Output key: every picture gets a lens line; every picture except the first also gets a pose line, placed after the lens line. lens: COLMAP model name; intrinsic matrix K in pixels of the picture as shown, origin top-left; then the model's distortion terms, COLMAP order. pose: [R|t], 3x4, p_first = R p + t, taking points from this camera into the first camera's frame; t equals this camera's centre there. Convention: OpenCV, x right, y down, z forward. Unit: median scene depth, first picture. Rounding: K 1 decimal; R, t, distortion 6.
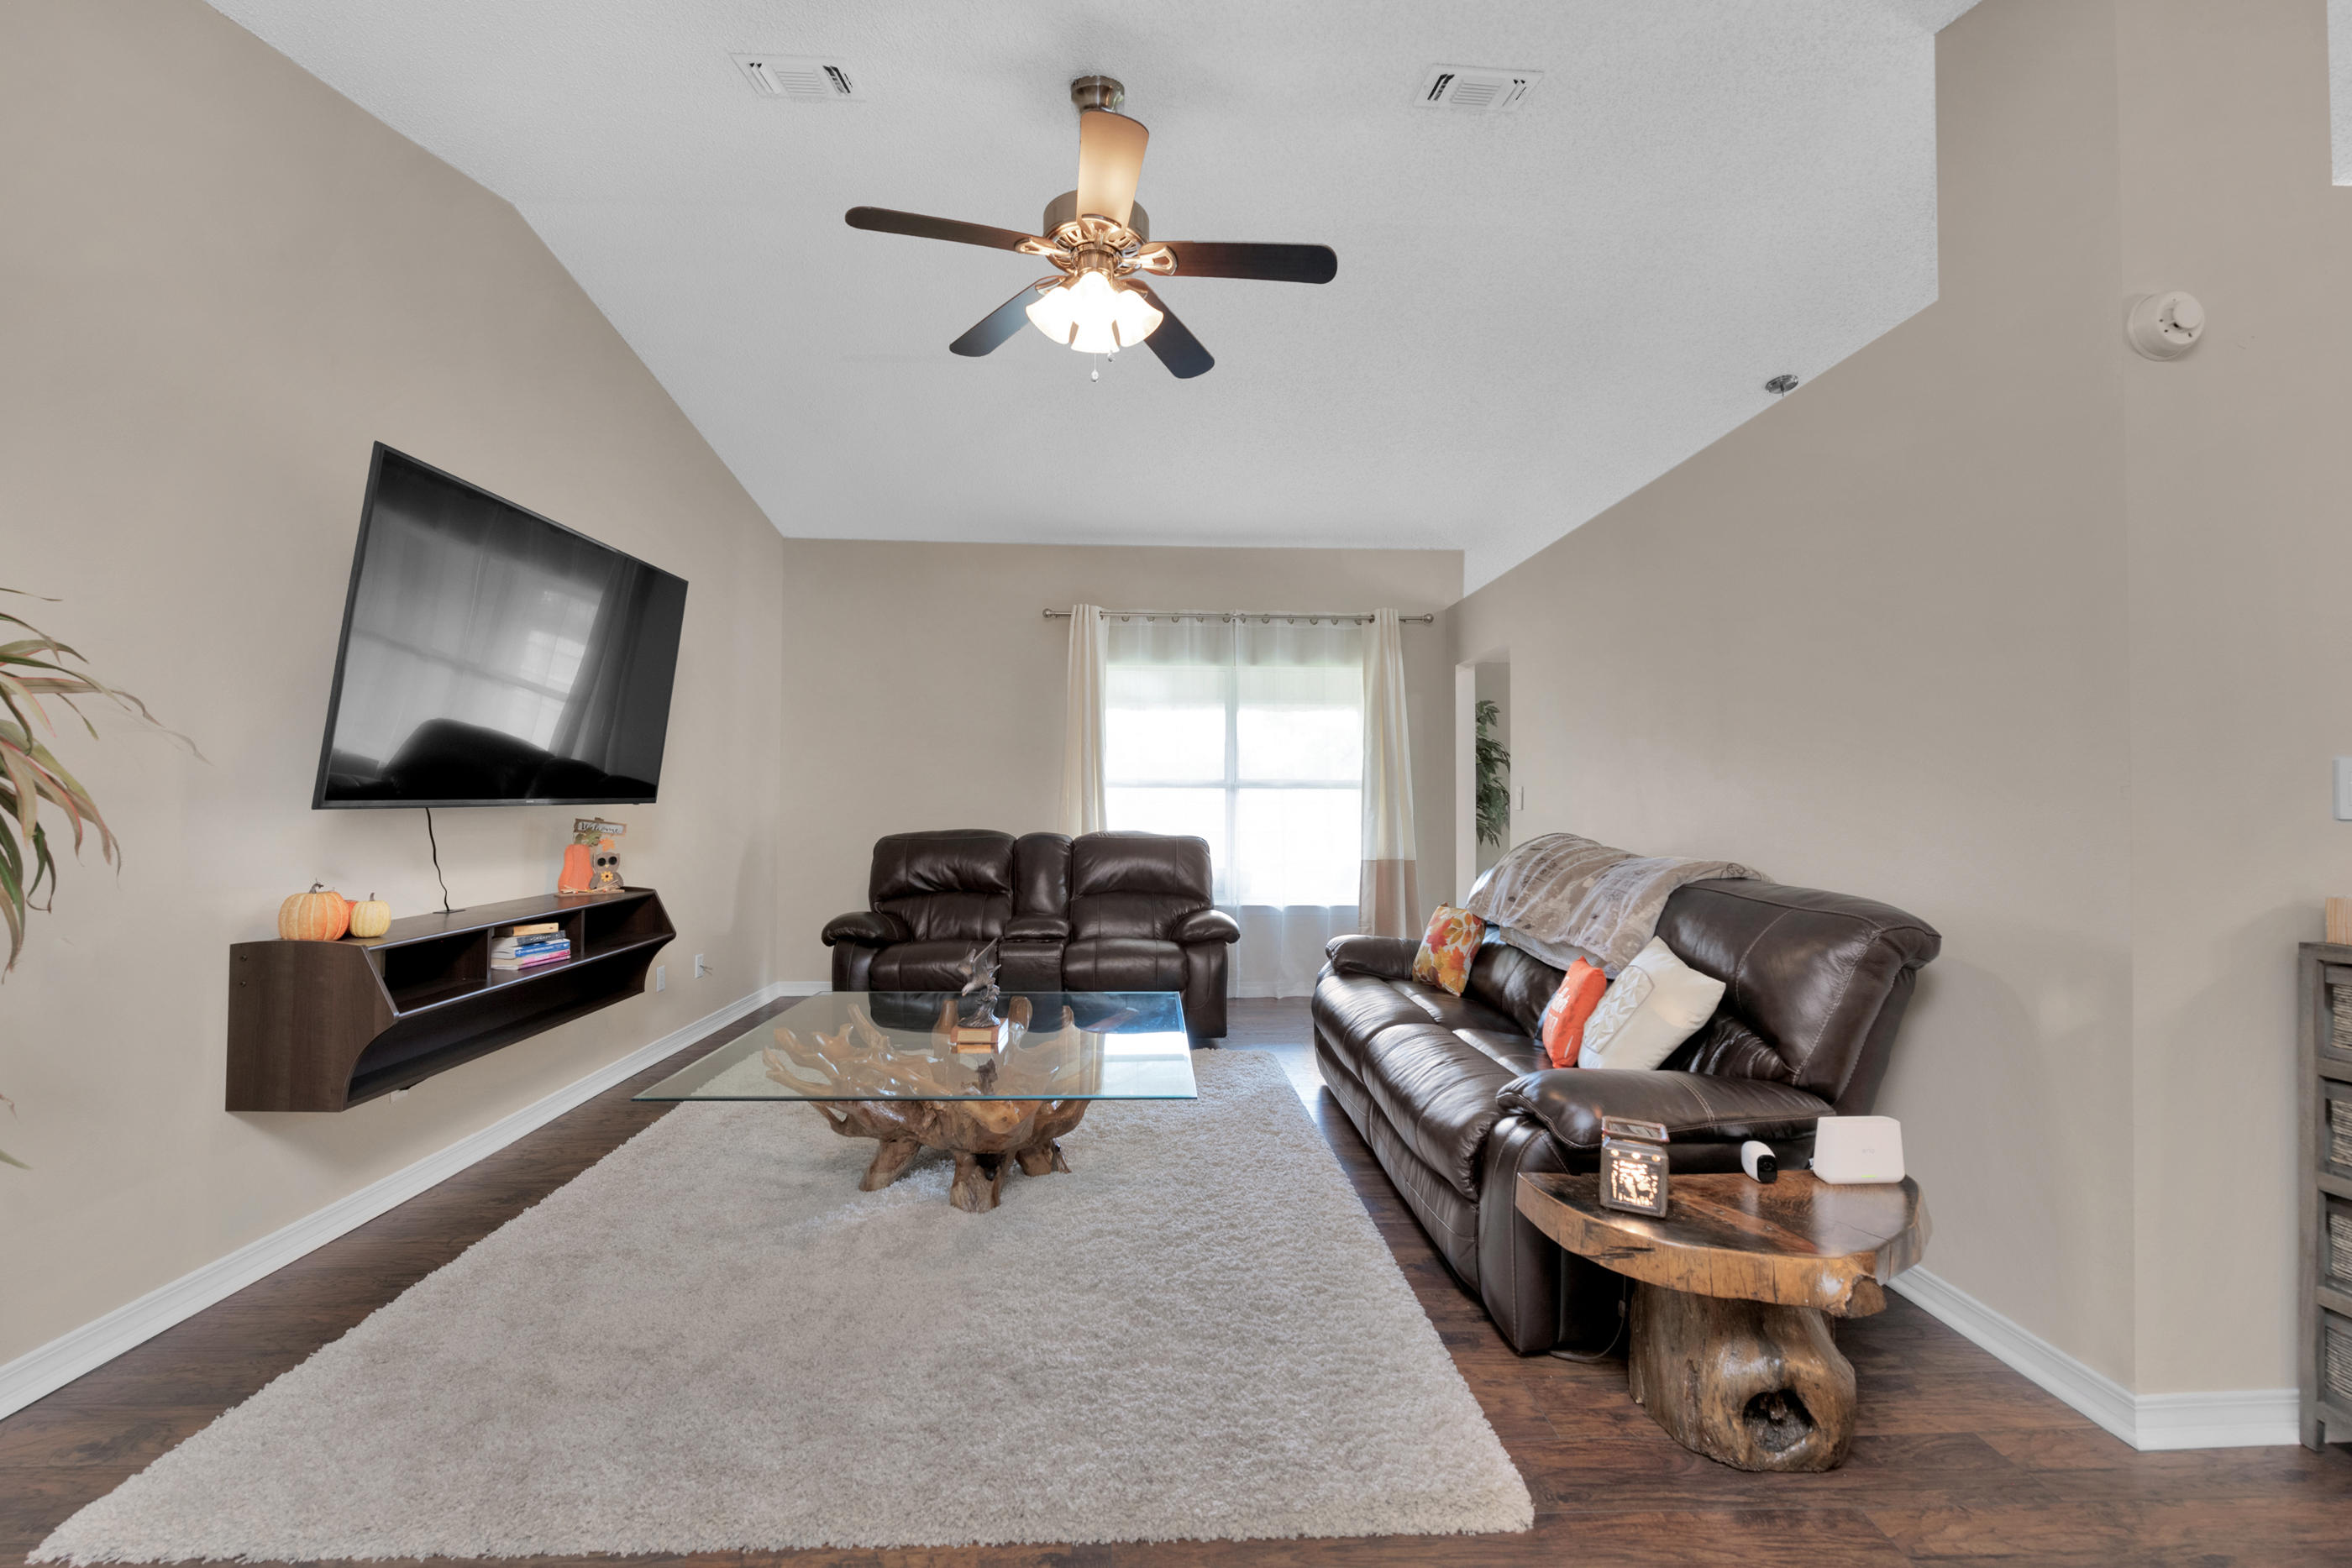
lens RADIAL K [[965.8, 0, 1180.5], [0, 965.8, 790.4], [0, 0, 1]] dist [-0.000119, -0.002529]
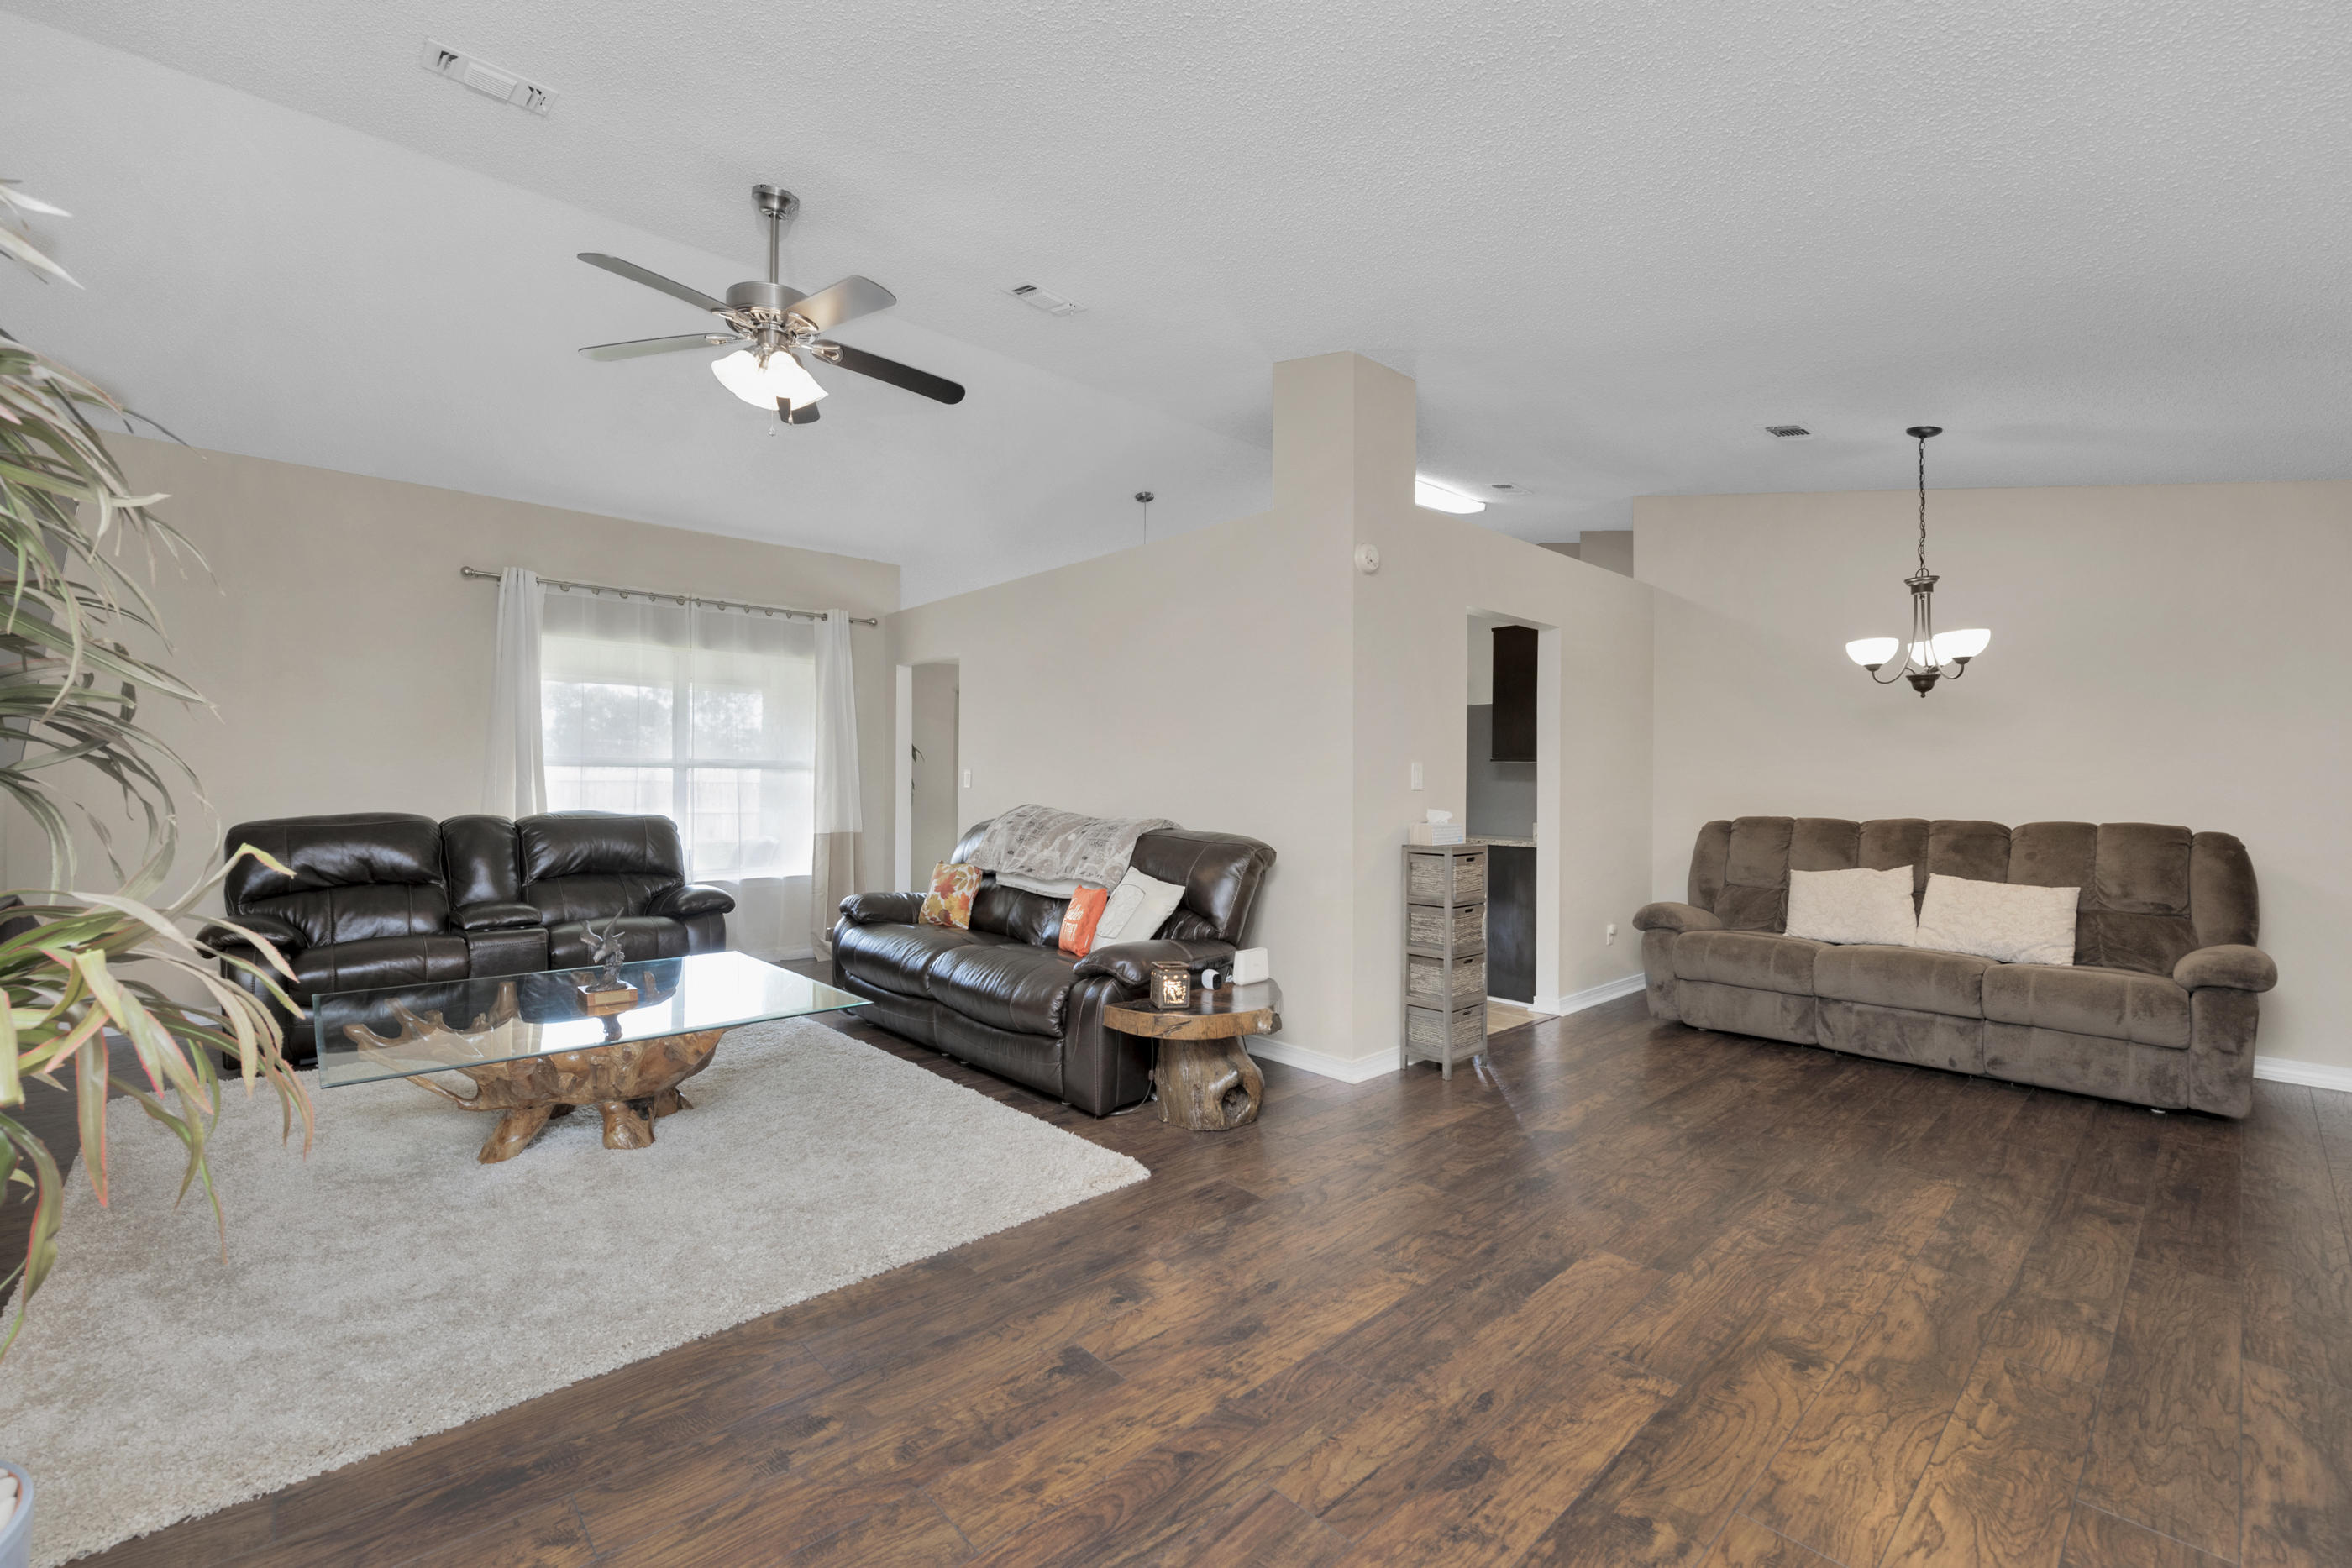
lens RADIAL K [[965.8, 0, 1180.5], [0, 965.8, 790.4], [0, 0, 1]] dist [-0.000119, -0.002529]
pose [[0.762277, -0.006095, 0.647223, -0.415291], [-0.008075, 0.999788, 0.018924, -0.004152], [-0.647201, -0.019652, 0.762066, -0.228860]]
